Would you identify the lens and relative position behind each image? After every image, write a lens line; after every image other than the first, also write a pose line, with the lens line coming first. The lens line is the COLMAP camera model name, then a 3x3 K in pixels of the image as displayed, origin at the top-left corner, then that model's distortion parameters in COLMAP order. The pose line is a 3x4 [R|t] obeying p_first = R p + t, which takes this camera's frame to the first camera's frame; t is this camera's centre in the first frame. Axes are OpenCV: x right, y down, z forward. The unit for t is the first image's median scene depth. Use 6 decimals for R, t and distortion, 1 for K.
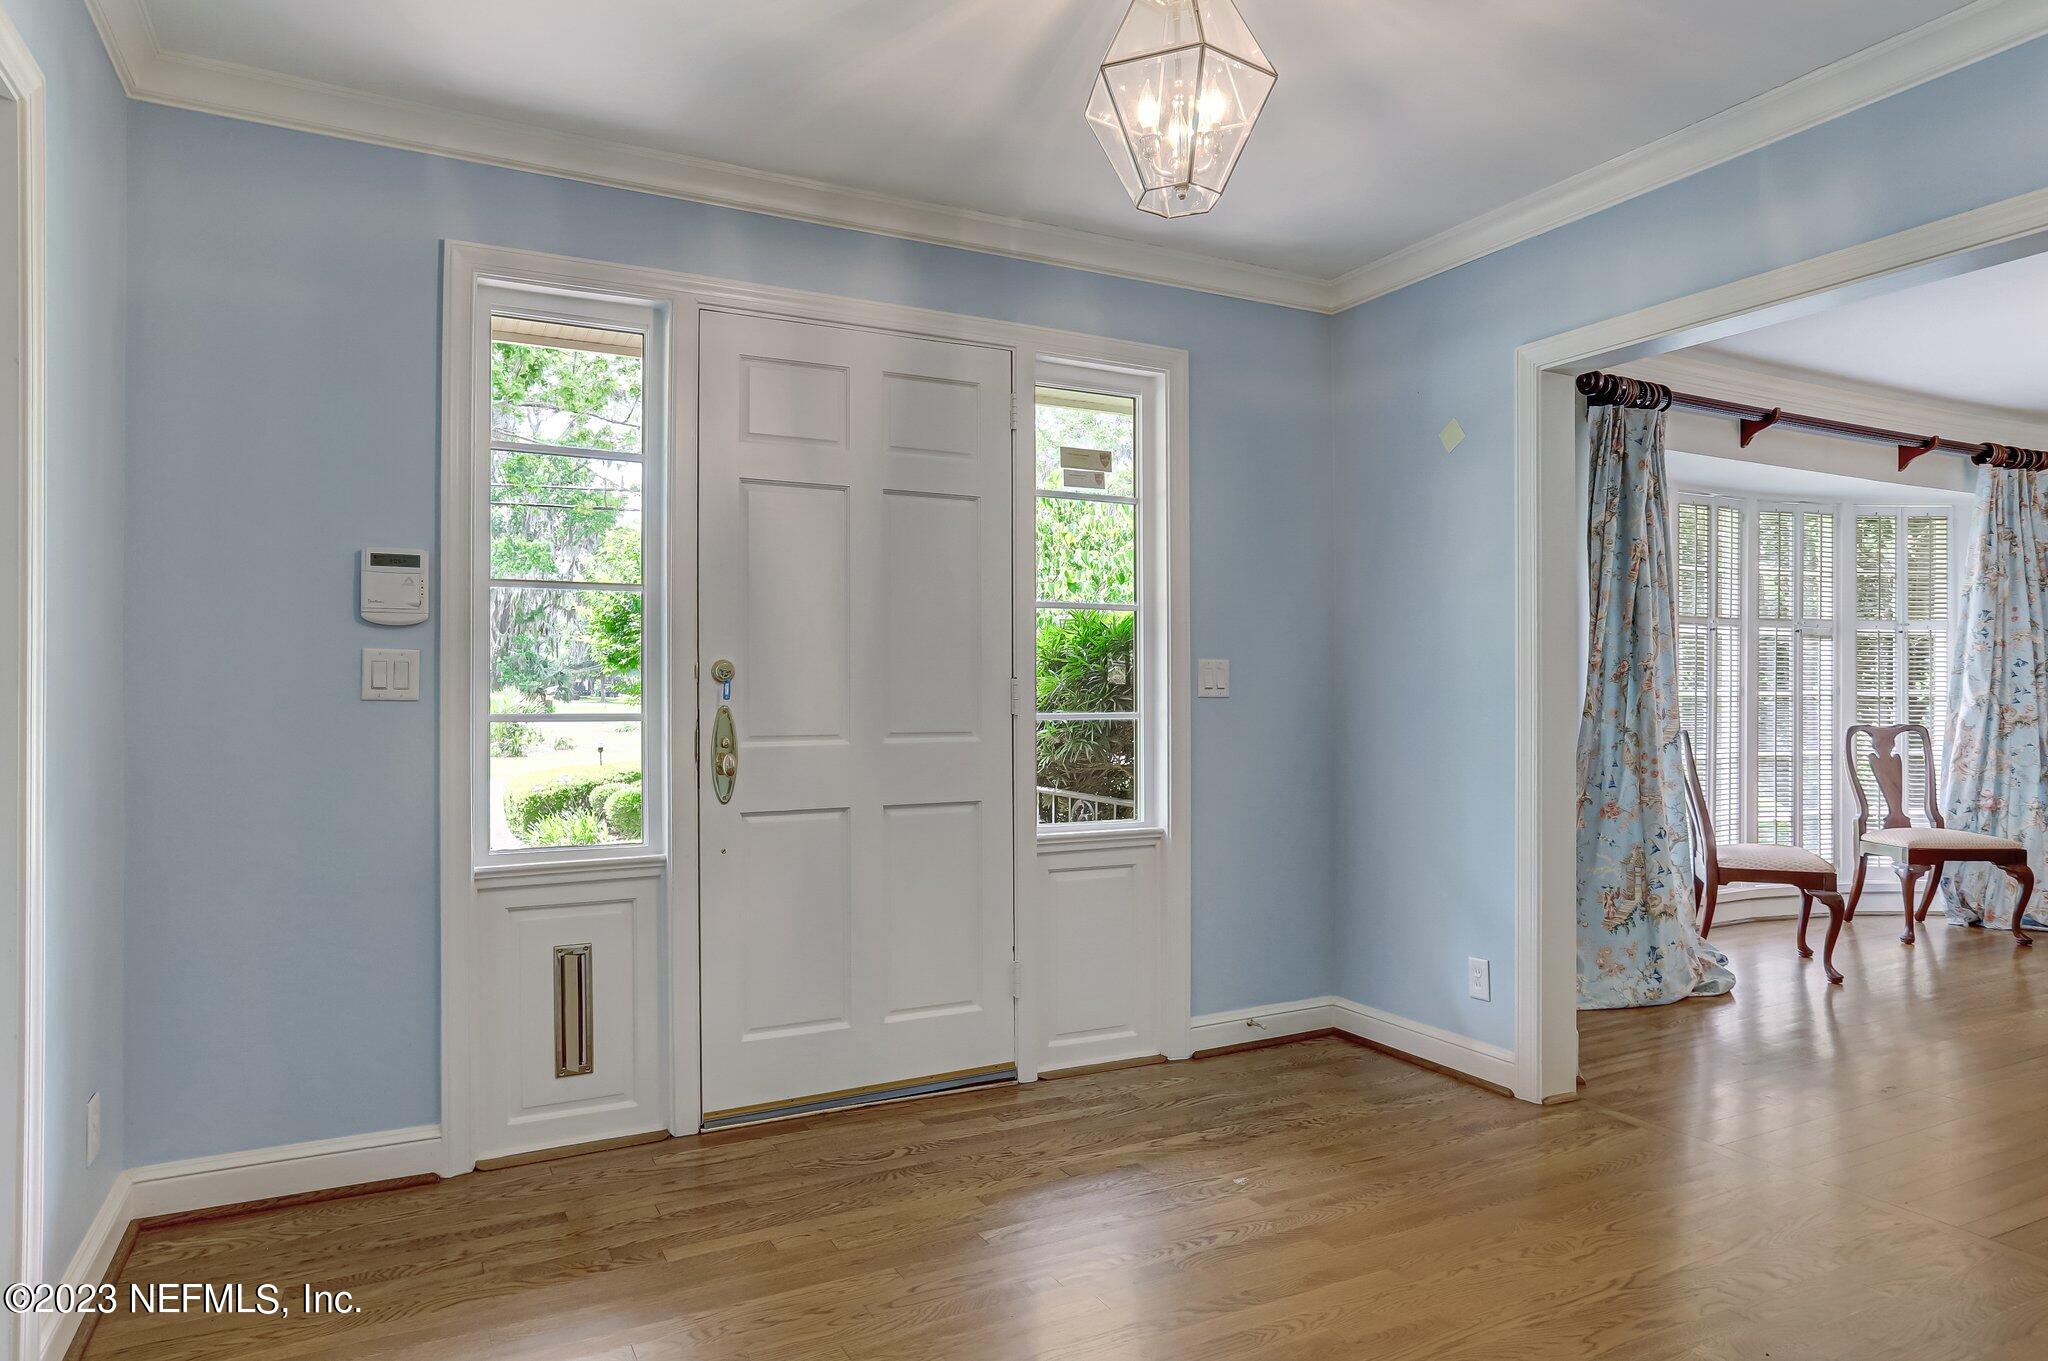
lens RADIAL K [[1233.2, 0, 1024.0], [0, 1233.2, 680.5], [0, 0, 1]] dist [-0.000061, 0.039108]
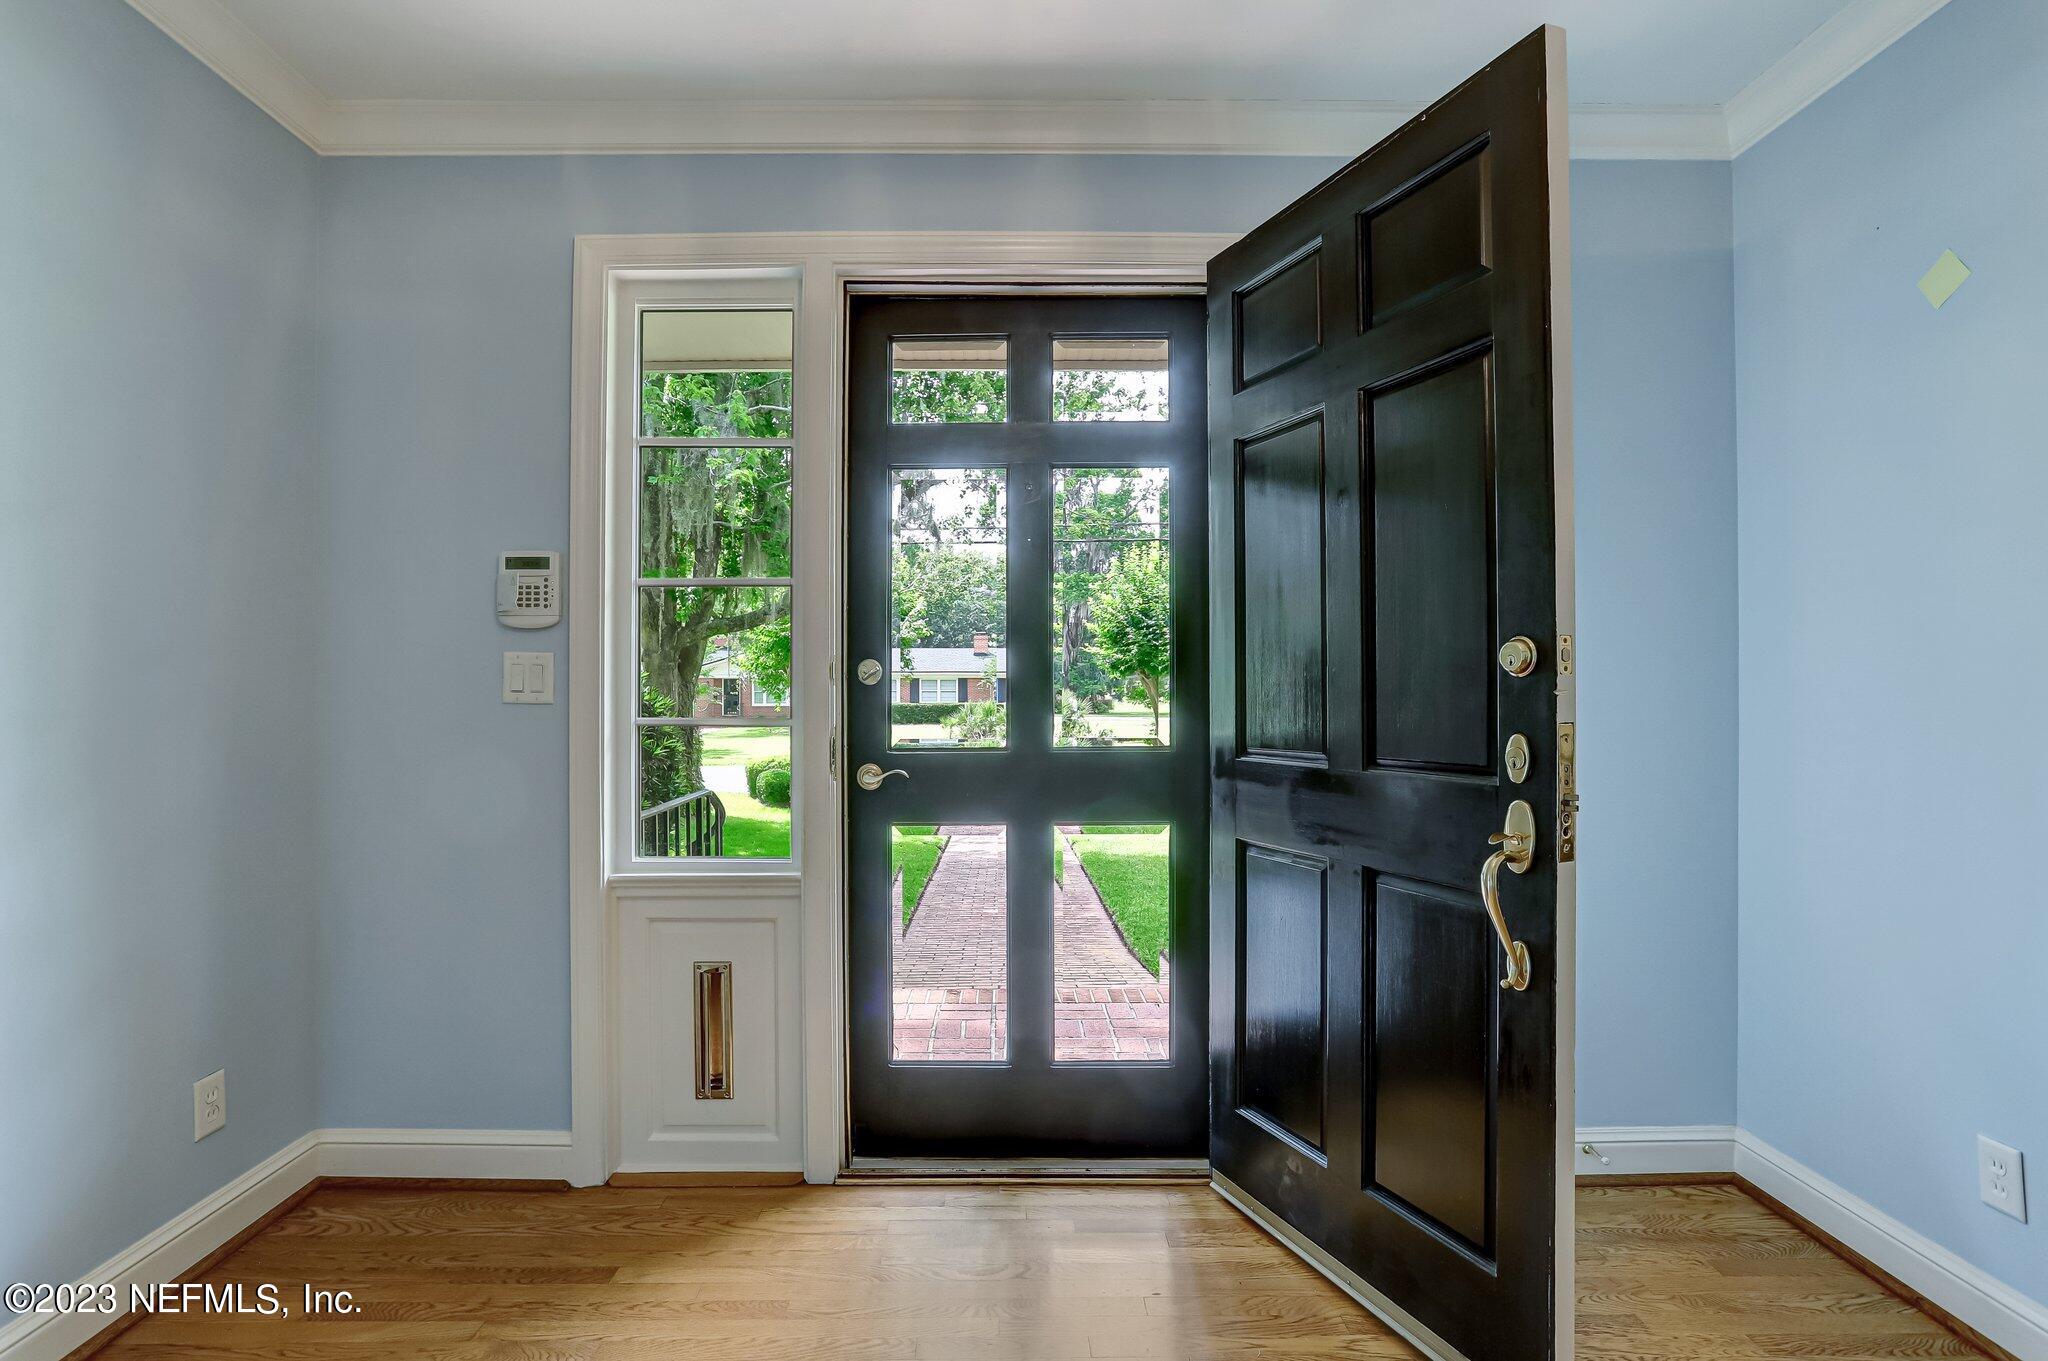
lens RADIAL K [[1018.4, 0, 1020.8], [0, 1018.4, 690.7], [0, 0, 1]] dist [-0.029638, 0.024758]
pose [[0.892961, -0.000342, -0.450135, 0.202438], [0.003401, 0.999976, 0.005987, 0.001918], [0.450122, -0.006877, 0.892941, 0.424059]]
